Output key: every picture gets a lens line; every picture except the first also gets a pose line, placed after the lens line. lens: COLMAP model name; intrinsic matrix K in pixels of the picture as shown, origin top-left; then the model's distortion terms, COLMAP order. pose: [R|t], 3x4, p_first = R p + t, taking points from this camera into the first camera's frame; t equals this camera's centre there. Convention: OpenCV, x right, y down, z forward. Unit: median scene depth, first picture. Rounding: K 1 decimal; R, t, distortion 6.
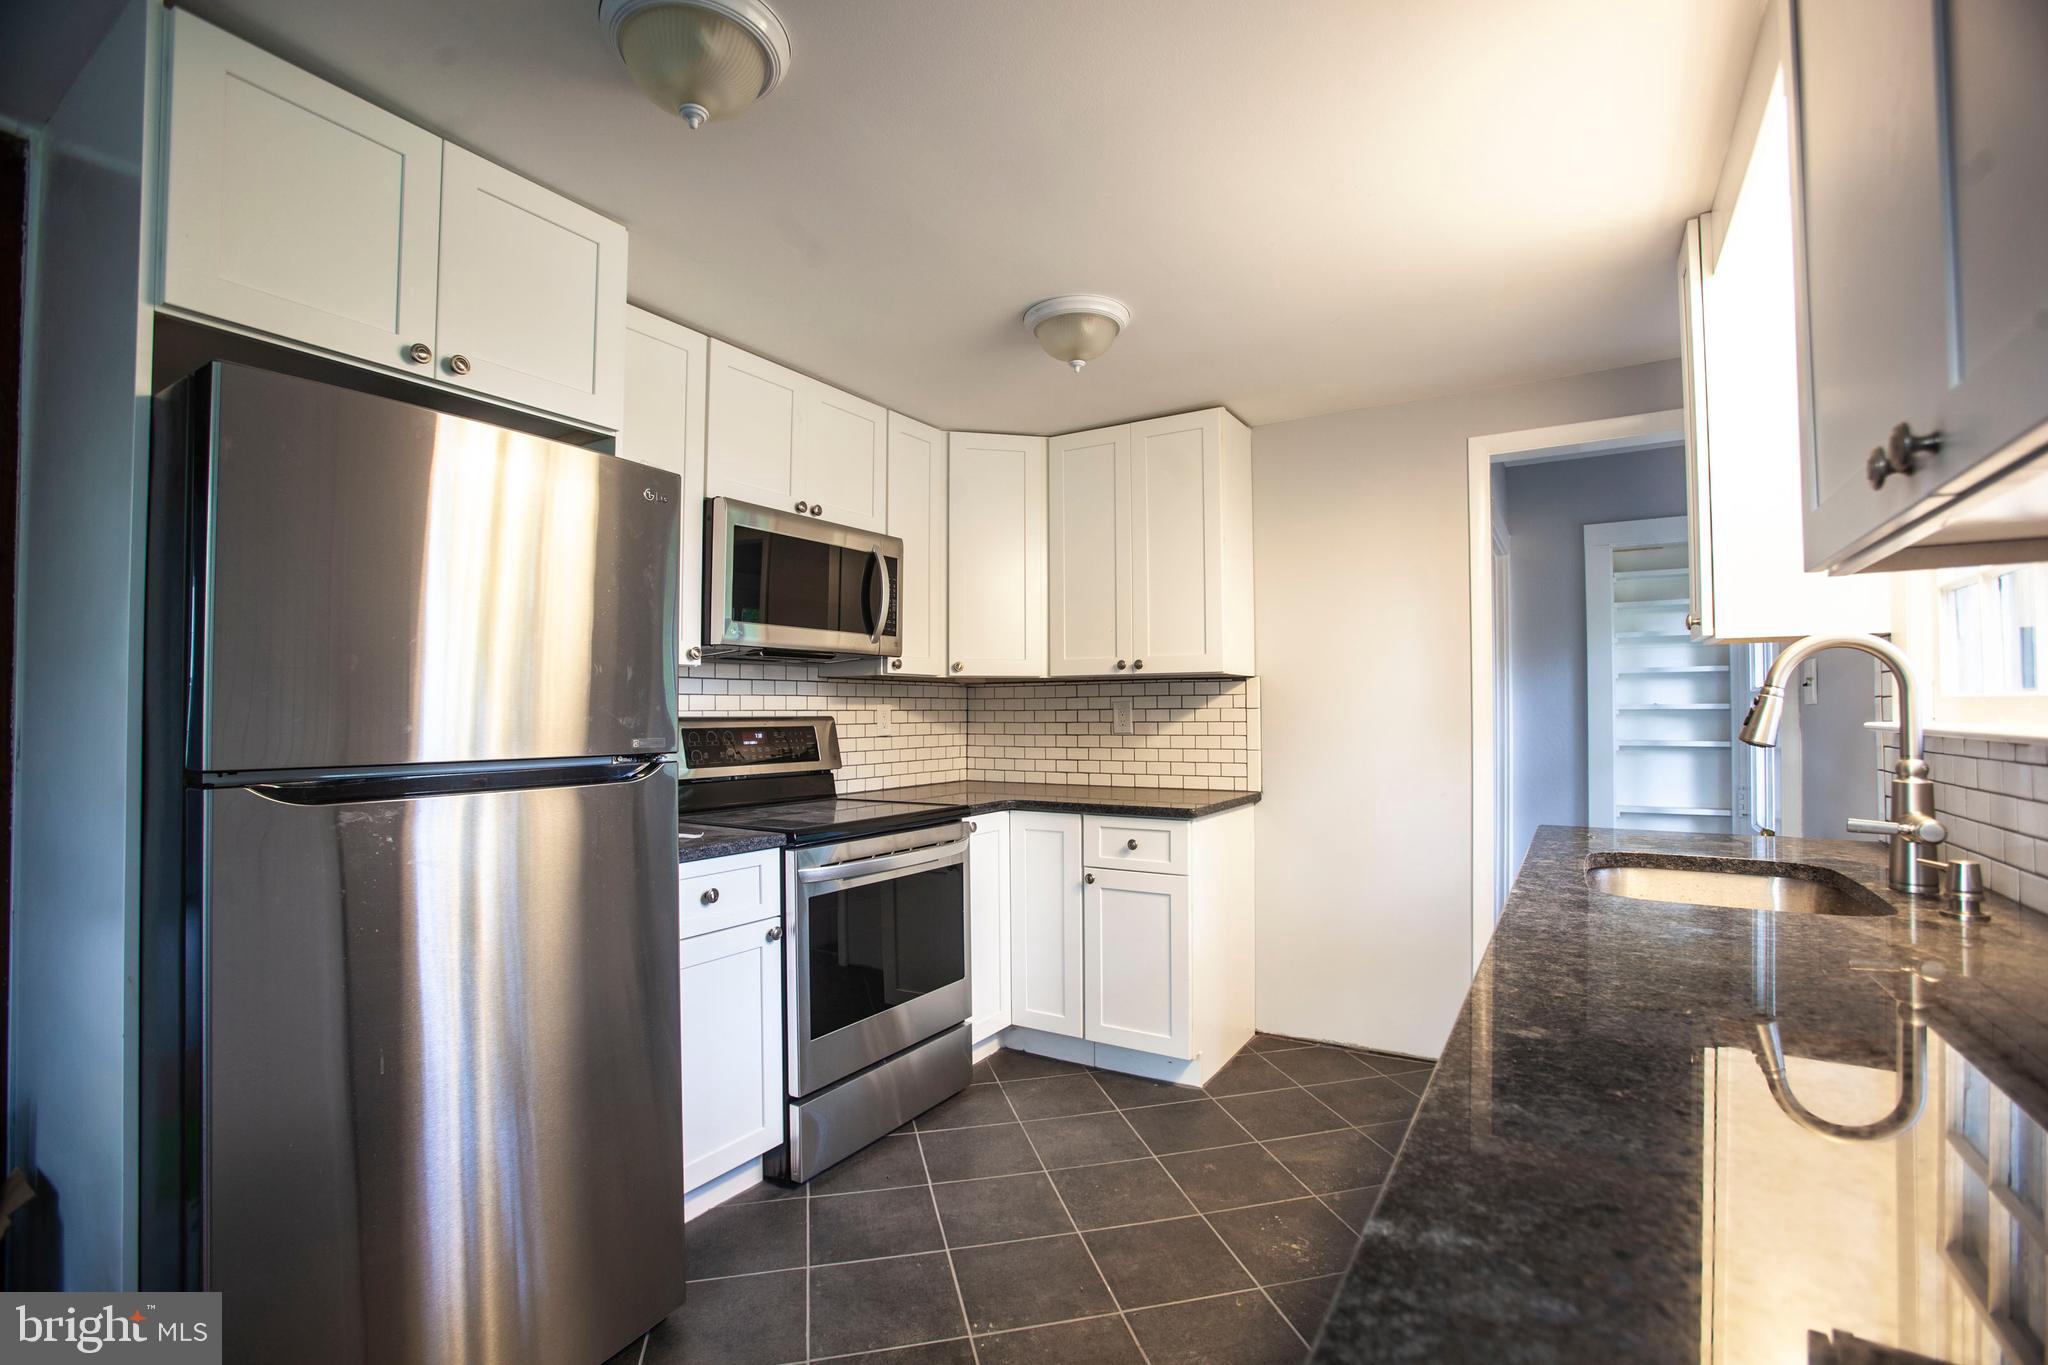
lens RADIAL K [[939.9, 0, 1024.0], [0, 939.9, 682.5], [0, 0, 1]] dist [-0.083038, 0.045916]
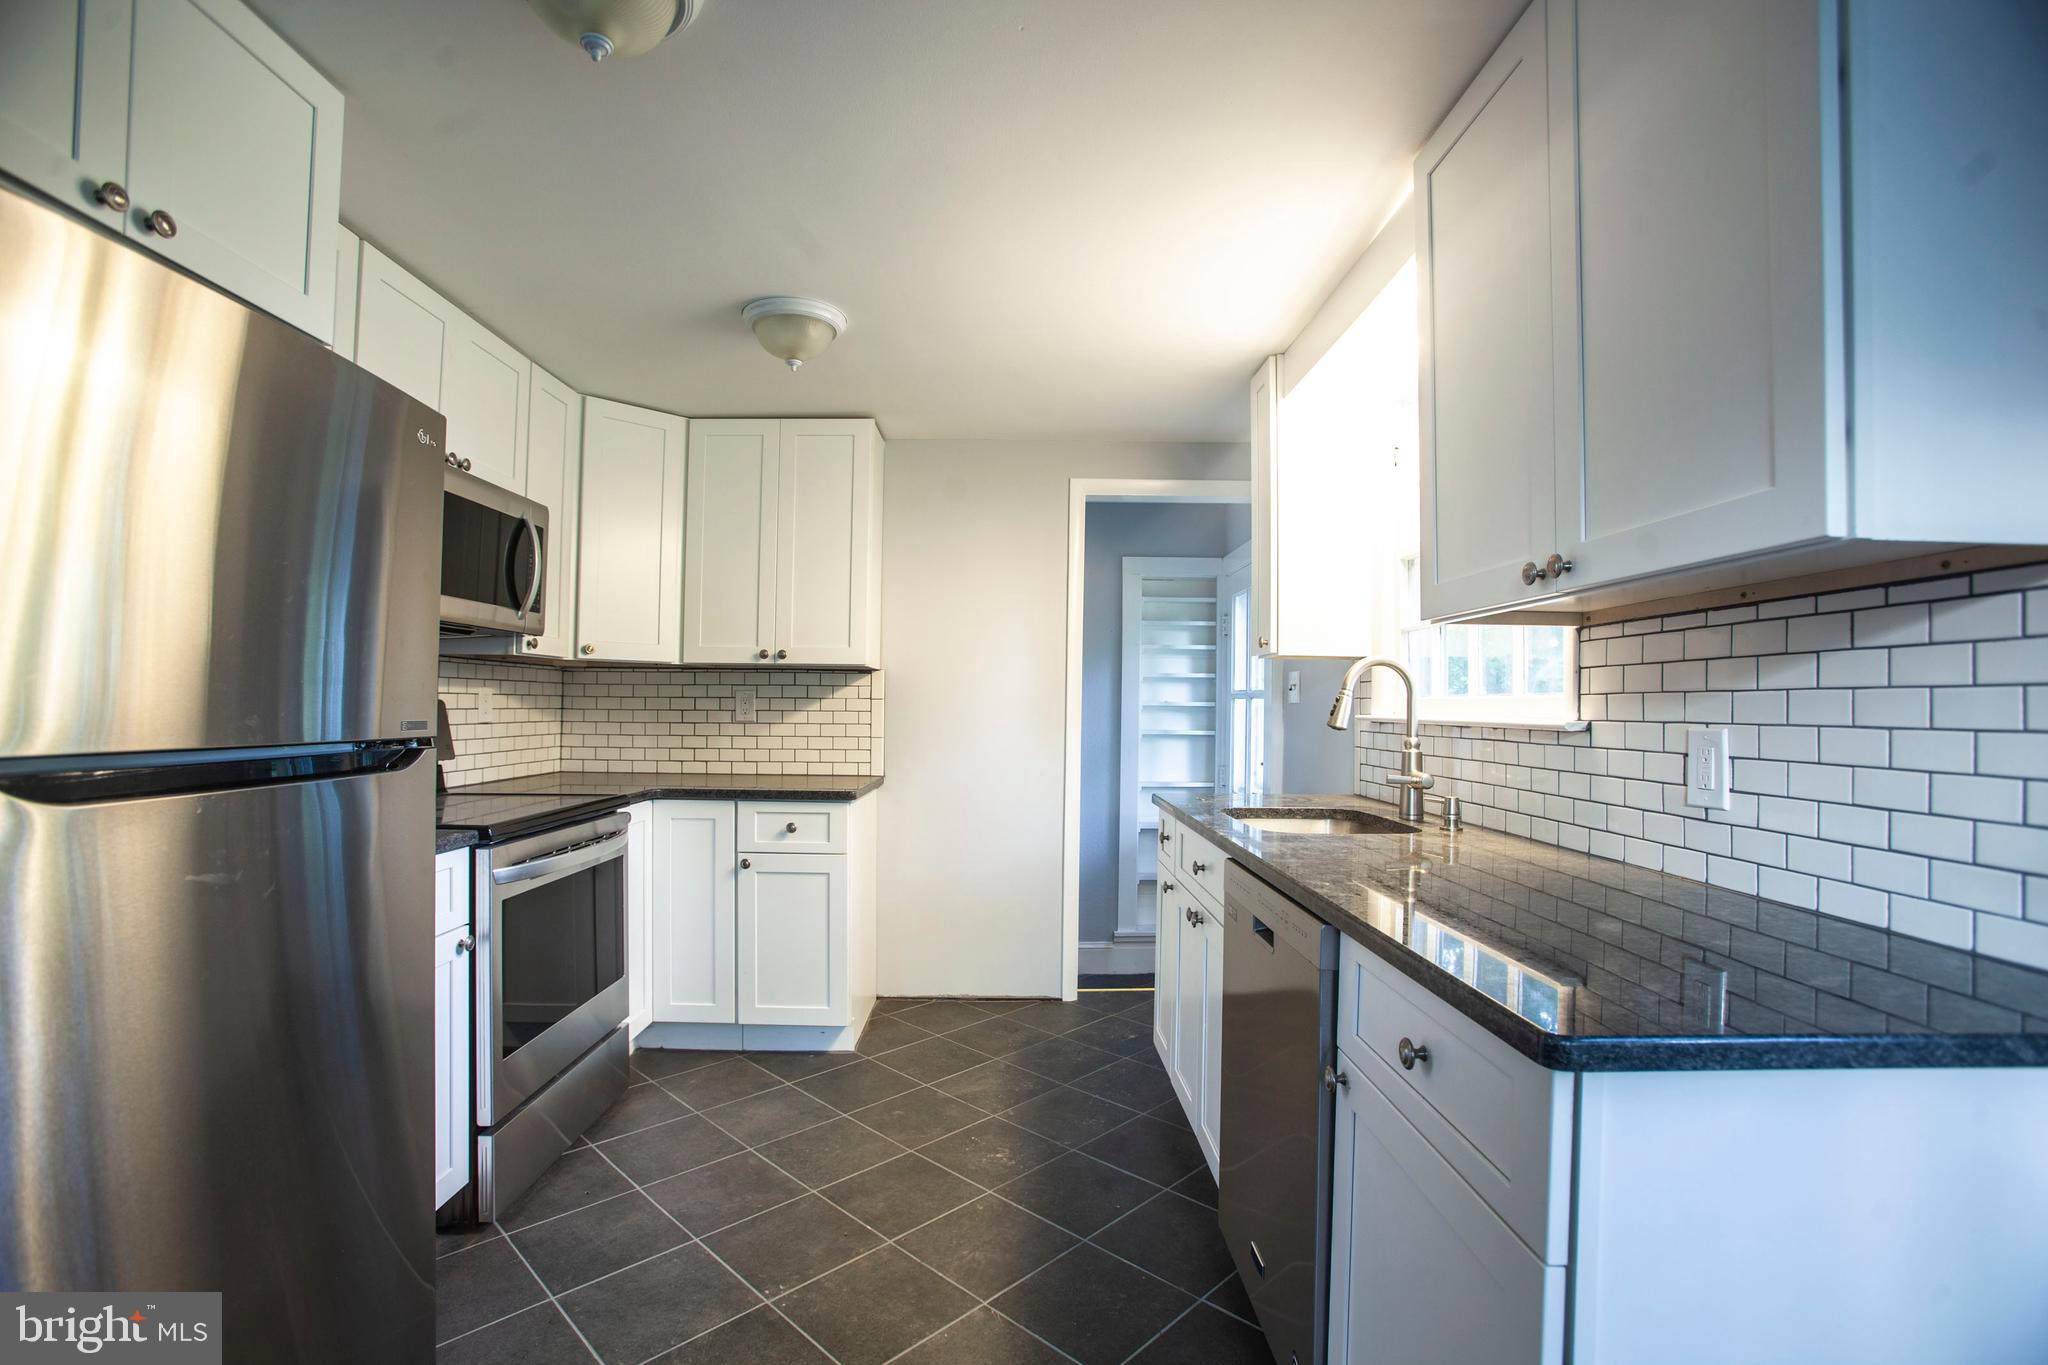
lens RADIAL K [[939.9, 0, 1024.0], [0, 939.9, 682.5], [0, 0, 1]] dist [-0.083038, 0.045916]
pose [[0.844964, 0.026207, 0.534181, -0.209274], [-0.030656, 0.999530, -0.000546, 0.004148], [-0.533944, -0.015914, 0.845370, -0.009485]]
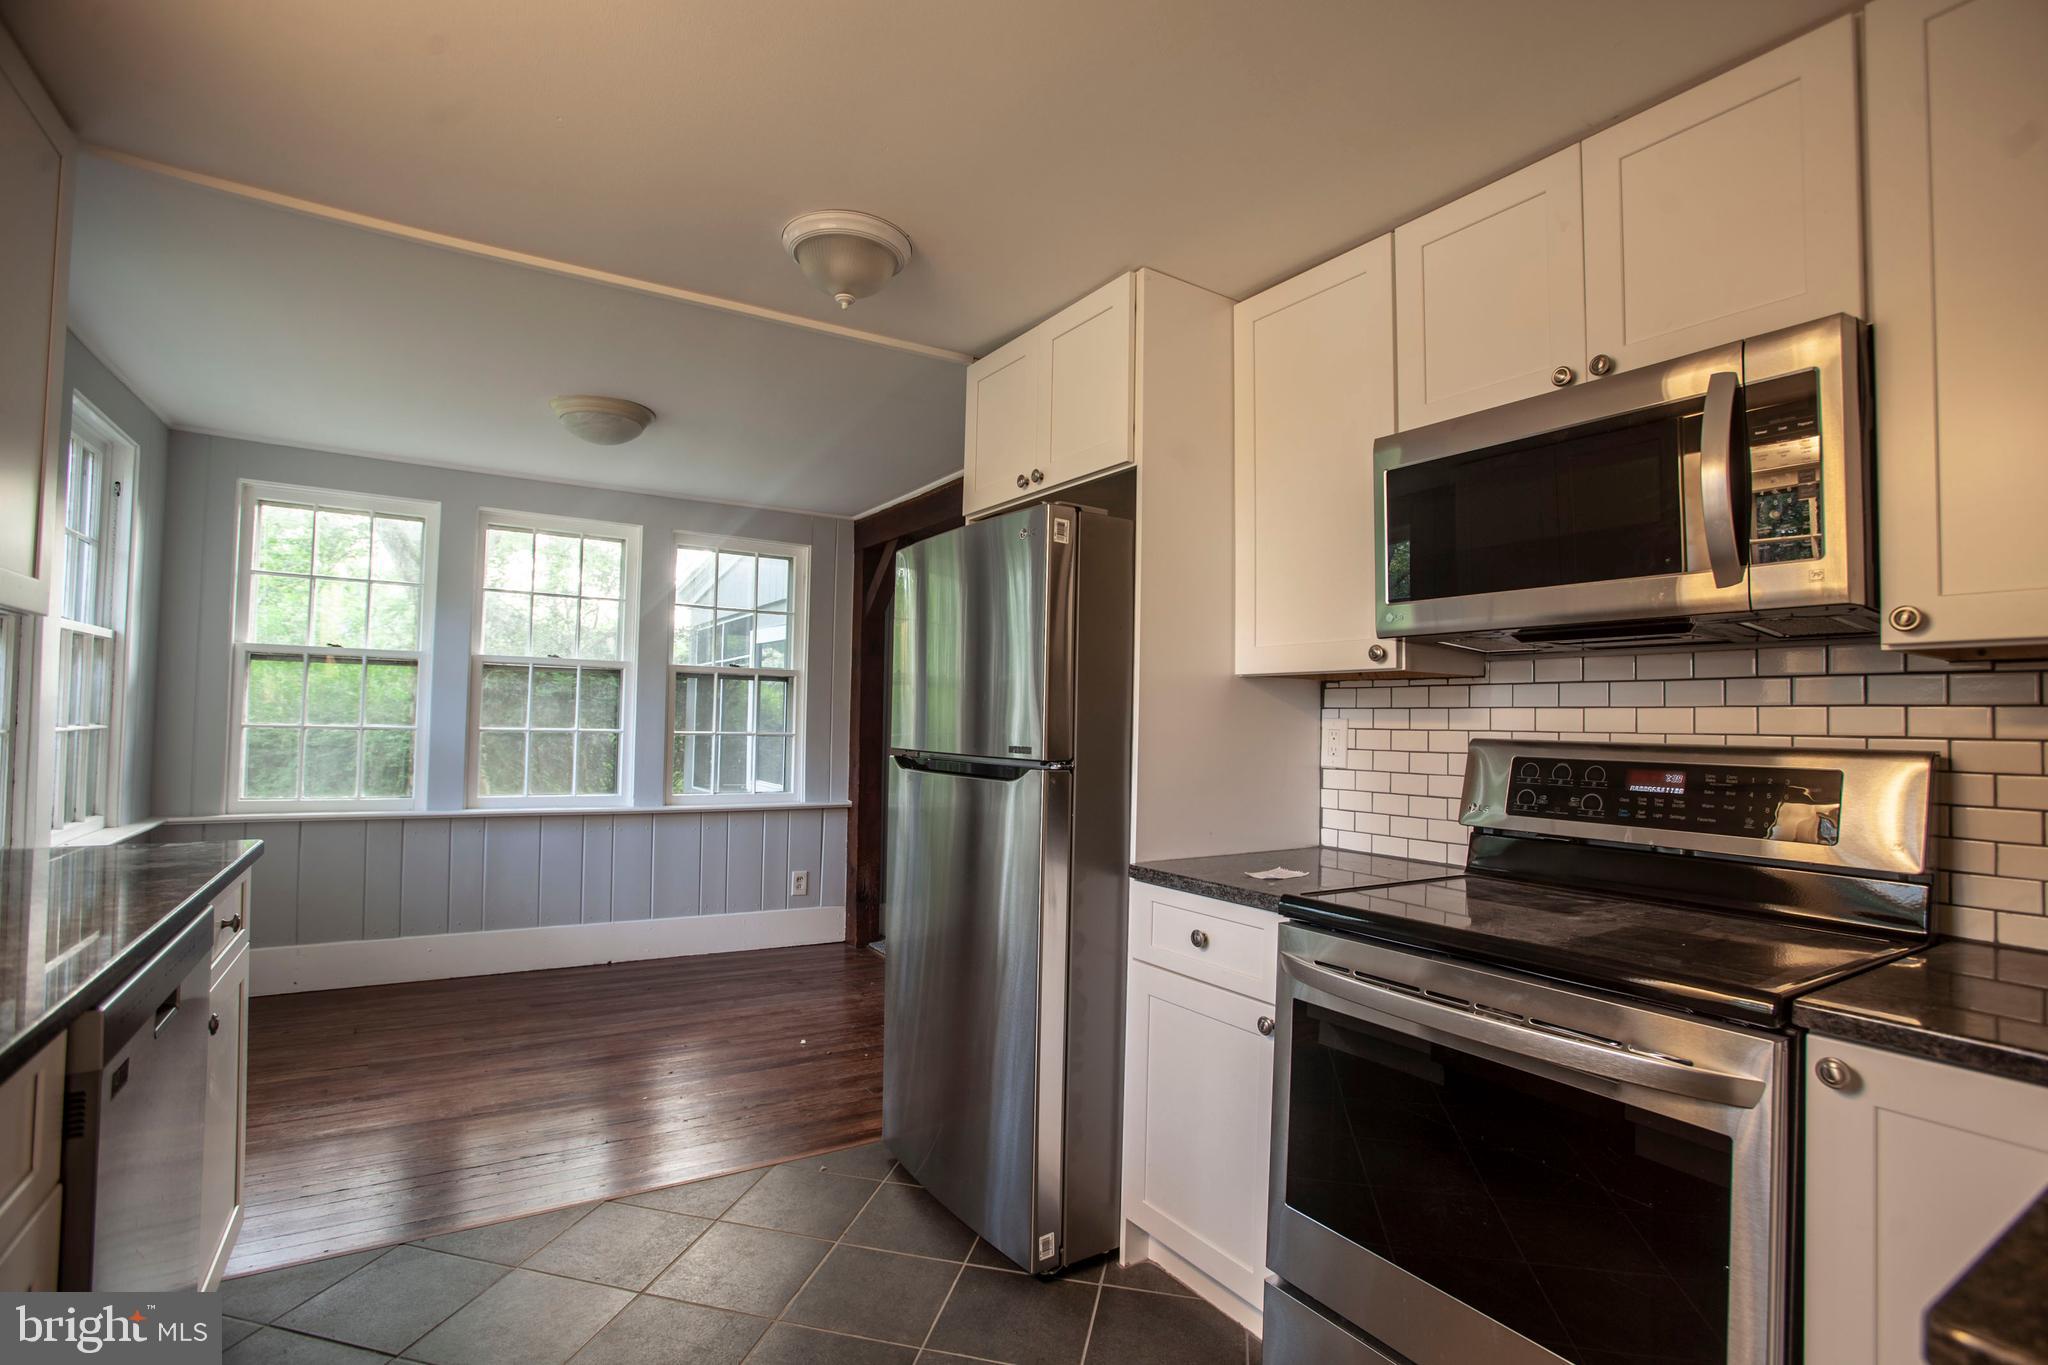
lens RADIAL K [[939.9, 0, 1024.0], [0, 939.9, 682.5], [0, 0, 1]] dist [-0.083038, 0.045916]
pose [[-0.437064, -0.039821, -0.898549, 0.358113], [0.007664, 0.998818, -0.047992, 0.021234], [0.899398, -0.027862, -0.436242, 0.838909]]
